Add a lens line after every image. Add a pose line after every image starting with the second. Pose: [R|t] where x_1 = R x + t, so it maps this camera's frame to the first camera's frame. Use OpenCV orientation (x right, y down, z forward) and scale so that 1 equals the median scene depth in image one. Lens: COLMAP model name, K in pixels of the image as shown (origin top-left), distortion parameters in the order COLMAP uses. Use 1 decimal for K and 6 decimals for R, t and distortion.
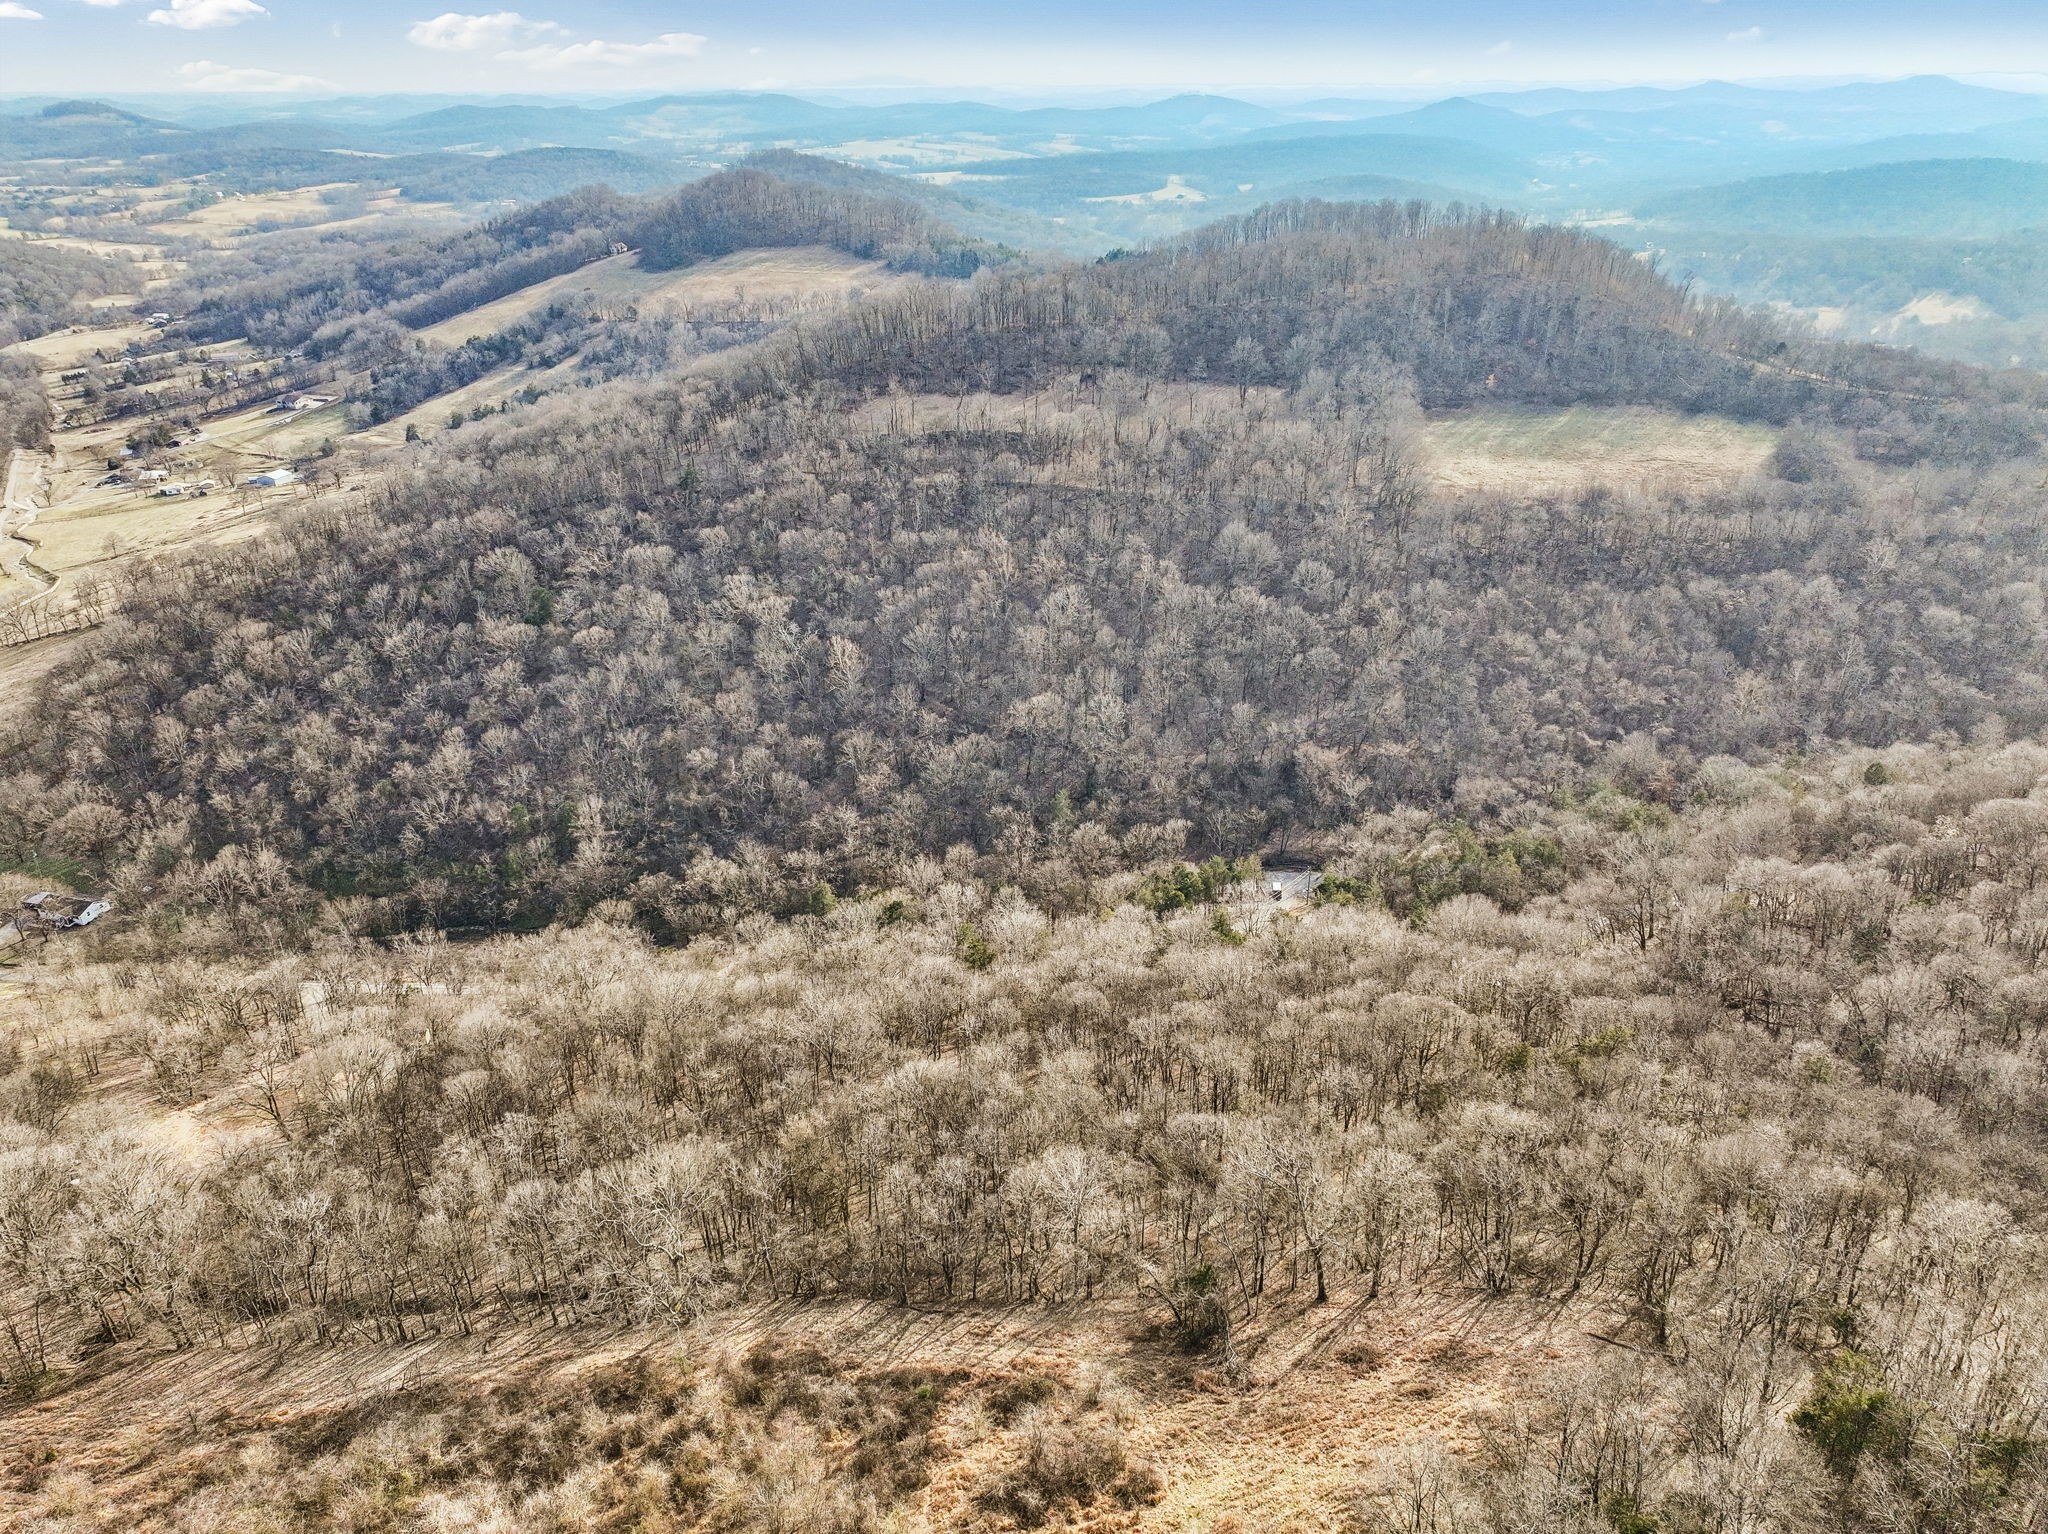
lens RADIAL K [[1444.0, 0, 1024.0], [0, 1444.0, 767.0], [0, 0, 1]] dist [-0.008514, 0.023917]
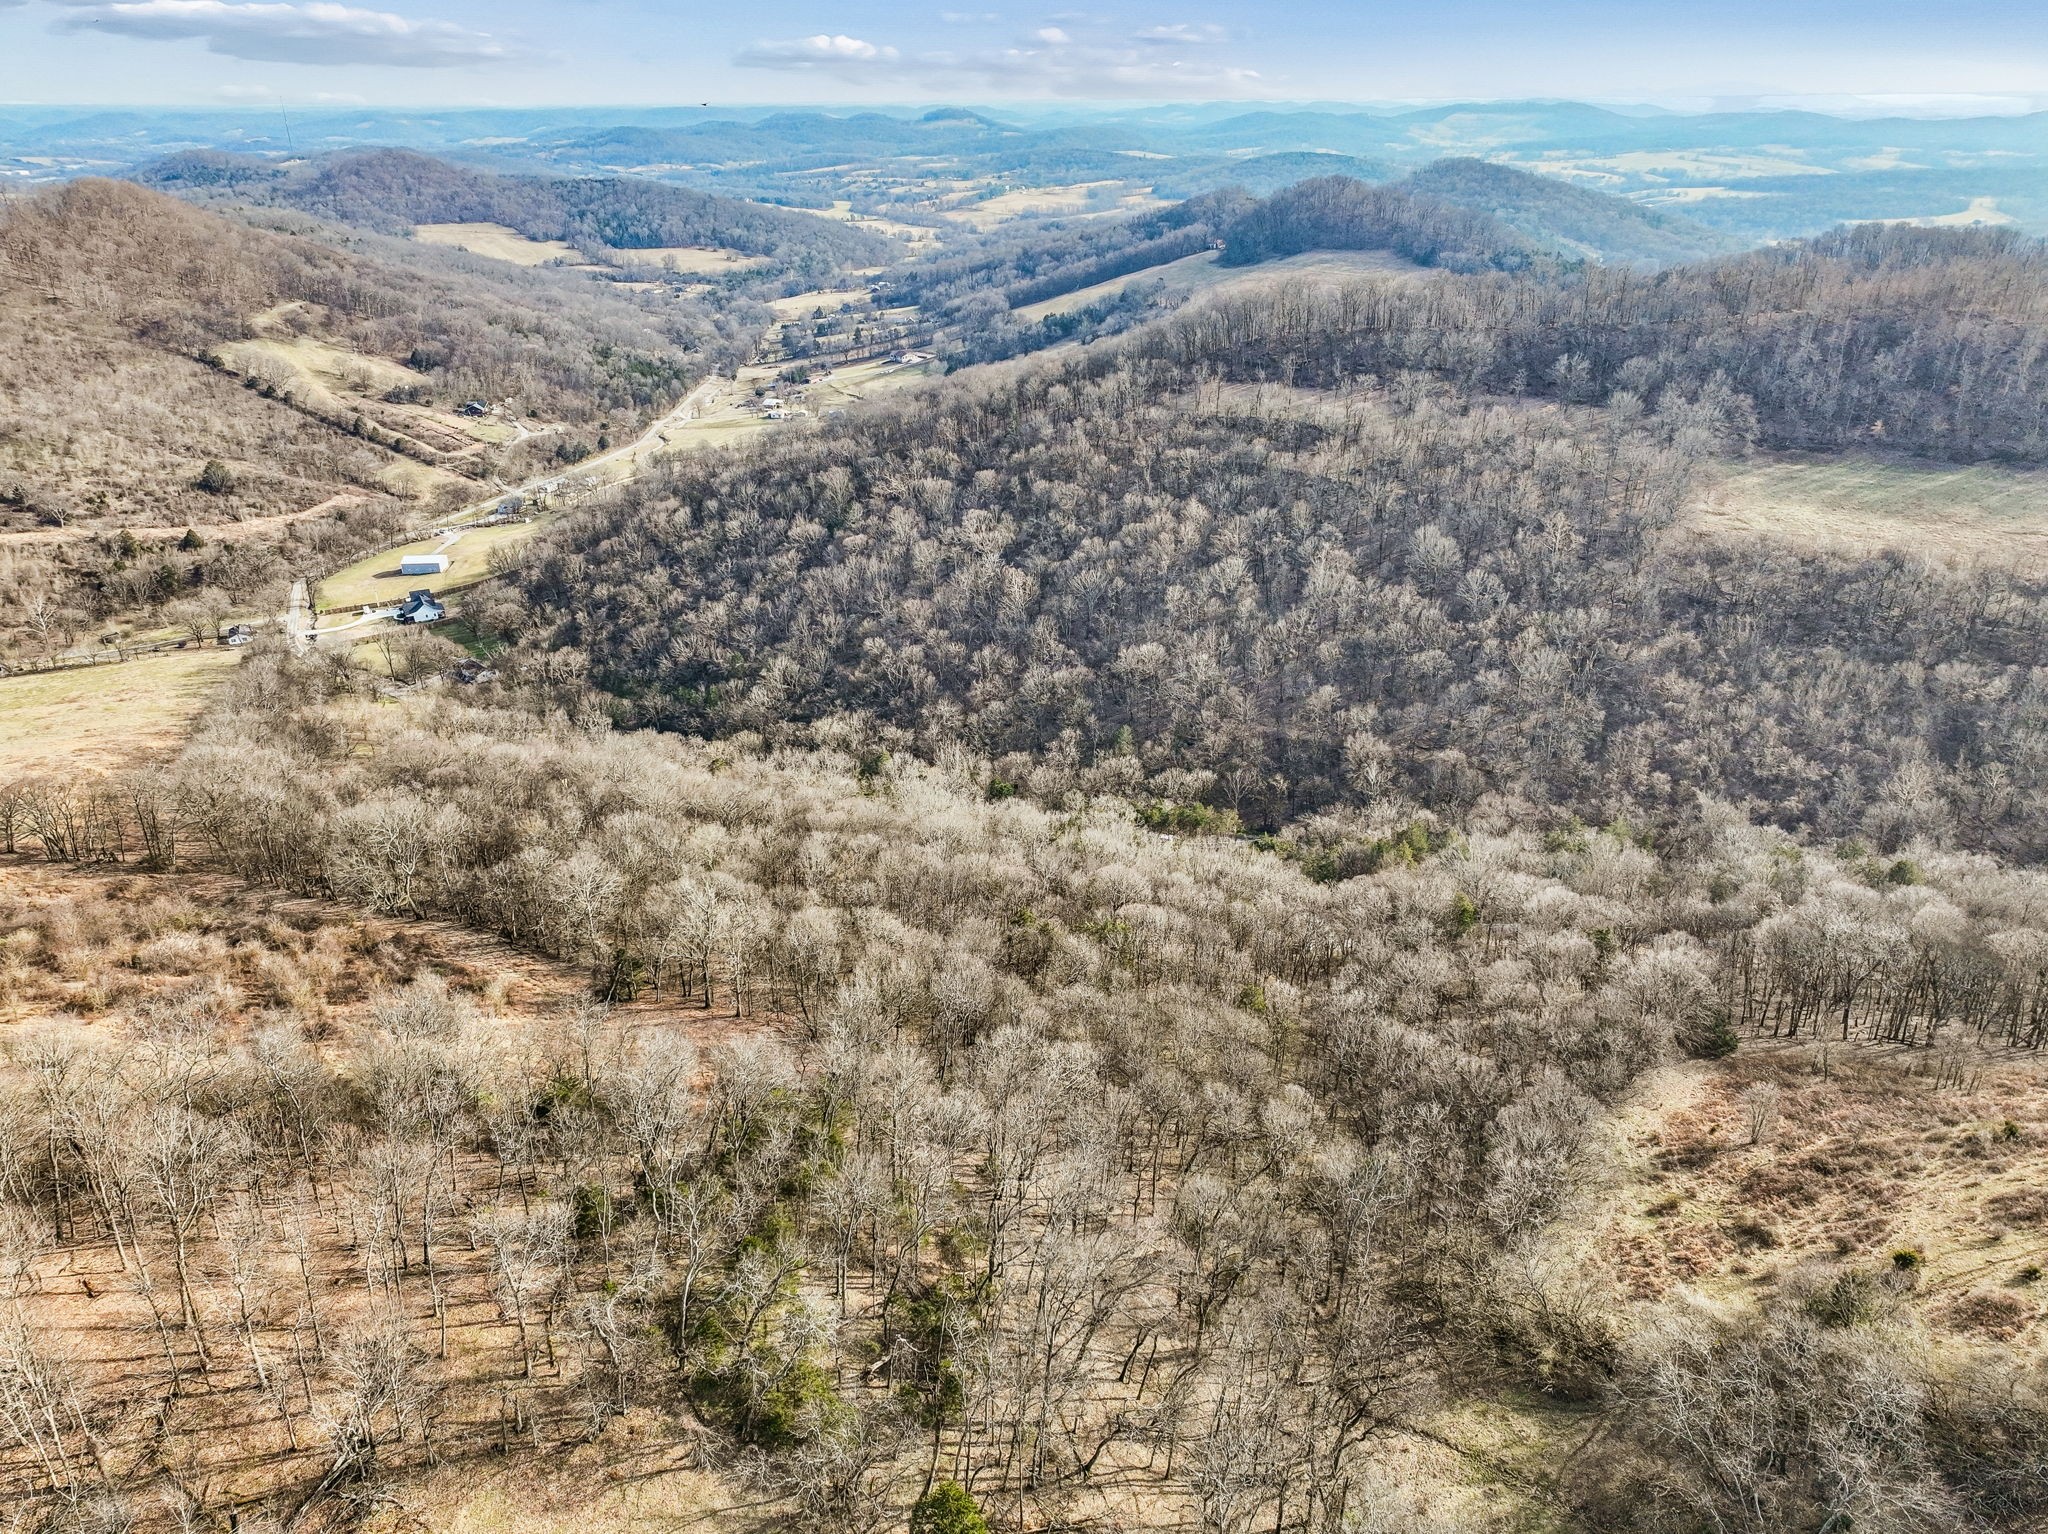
lens RADIAL K [[1444.0, 0, 1024.0], [0, 1444.0, 767.0], [0, 0, 1]] dist [-0.008514, 0.023917]
pose [[0.874362, 0.207514, -0.438668, 0.177788], [-0.209439, 0.976803, 0.044622, 0.005342], [0.437752, 0.052858, 0.897541, -0.014360]]
